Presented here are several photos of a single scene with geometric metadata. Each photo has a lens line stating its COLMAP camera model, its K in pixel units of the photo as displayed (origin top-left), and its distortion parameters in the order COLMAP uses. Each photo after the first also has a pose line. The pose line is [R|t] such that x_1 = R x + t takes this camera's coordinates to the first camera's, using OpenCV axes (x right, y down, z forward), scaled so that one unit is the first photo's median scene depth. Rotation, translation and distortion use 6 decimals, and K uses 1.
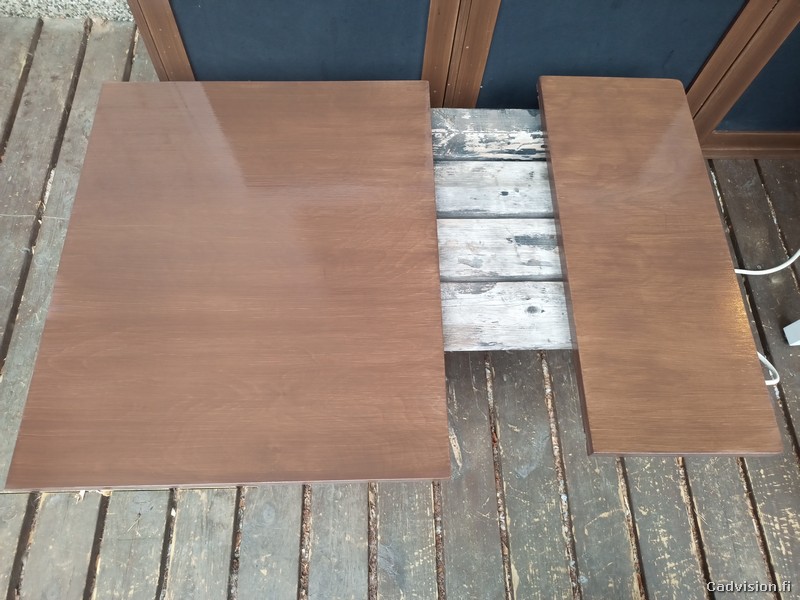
lens RADIAL K [[603.4, 0, 400.0], [0, 603.4, 300.0], [0, 0, 1]] dist [0.012992, -0.007487]
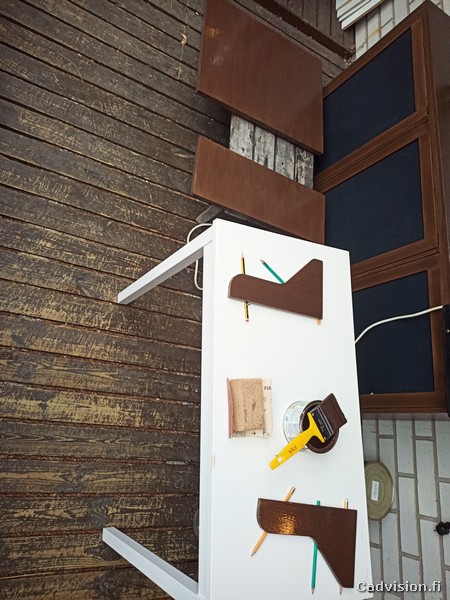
lens RADIAL K [[452.6, 0, 225.0], [0, 452.6, 300.0], [0, 0, 1]] dist [0.012992, -0.007487]
pose [[-0.068575, 0.935328, -0.347071, 1.407050], [-0.990330, -0.105875, -0.089653, 0.187649], [-0.120601, 0.337567, 0.933544, -0.623509]]
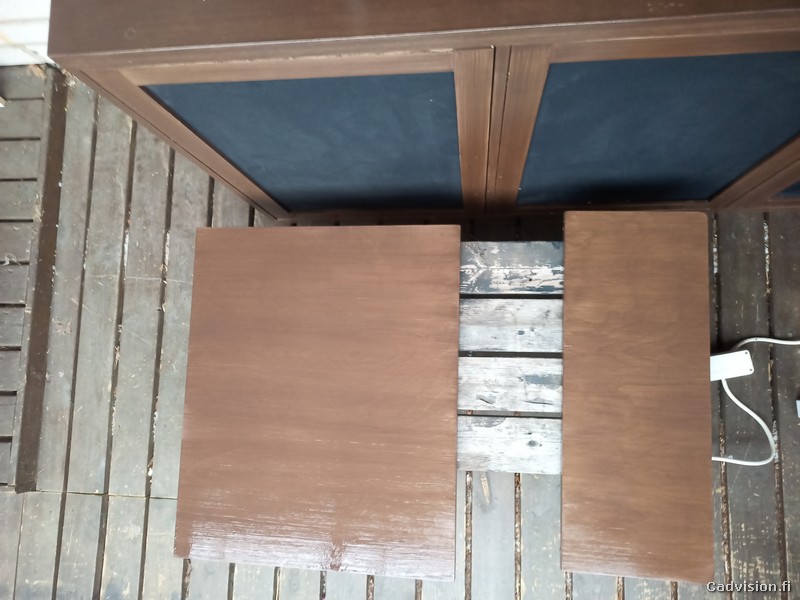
lens RADIAL K [[603.4, 0, 400.0], [0, 603.4, 300.0], [0, 0, 1]] dist [0.012992, -0.007487]
pose [[0.982179, 0.029843, -0.185562, 0.152131], [0.030133, 0.949538, 0.312201, -0.590840], [0.185515, -0.312229, 0.931718, -0.118231]]
